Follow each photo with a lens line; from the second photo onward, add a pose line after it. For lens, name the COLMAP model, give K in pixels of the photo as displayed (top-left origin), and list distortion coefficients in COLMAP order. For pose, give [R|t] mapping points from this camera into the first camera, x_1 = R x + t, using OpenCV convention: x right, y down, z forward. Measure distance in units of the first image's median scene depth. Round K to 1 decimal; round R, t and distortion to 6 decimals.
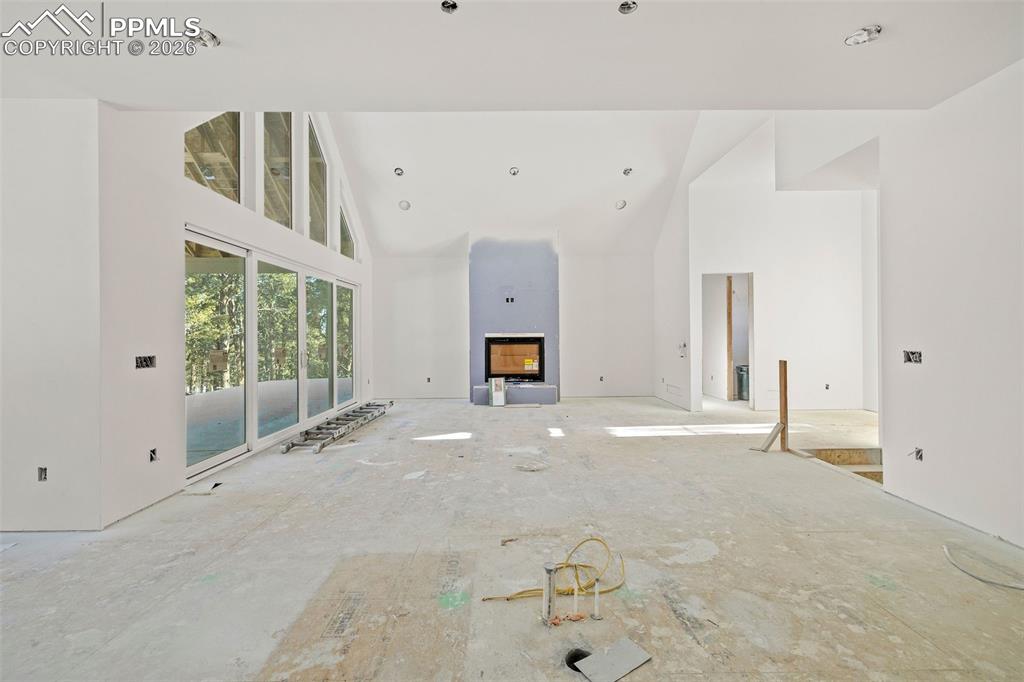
lens RADIAL K [[437.8, 0, 512.0], [0, 437.8, 341.0], [0, 0, 1]] dist [-0.000021, 0.000280]
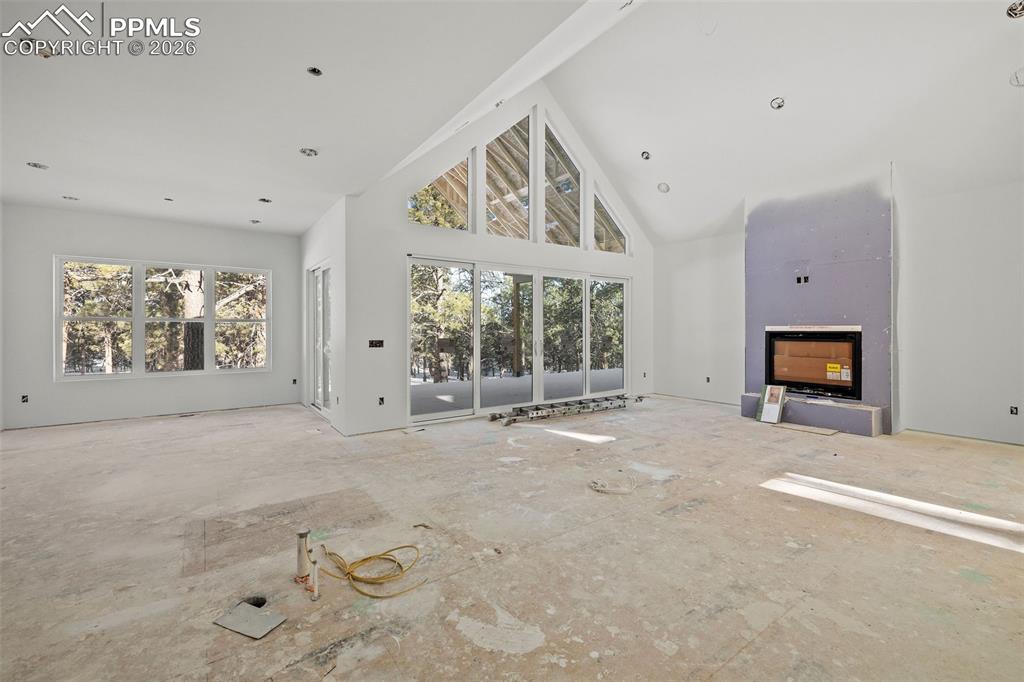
lens RADIAL K [[437.8, 0, 512.0], [0, 437.8, 341.0], [0, 0, 1]] dist [-0.000021, 0.000280]
pose [[0.558883, 0.028276, -0.828765, 0.661259], [-0.013096, 0.999595, 0.025274, -0.010249], [0.829143, -0.003271, 0.559026, 0.404581]]
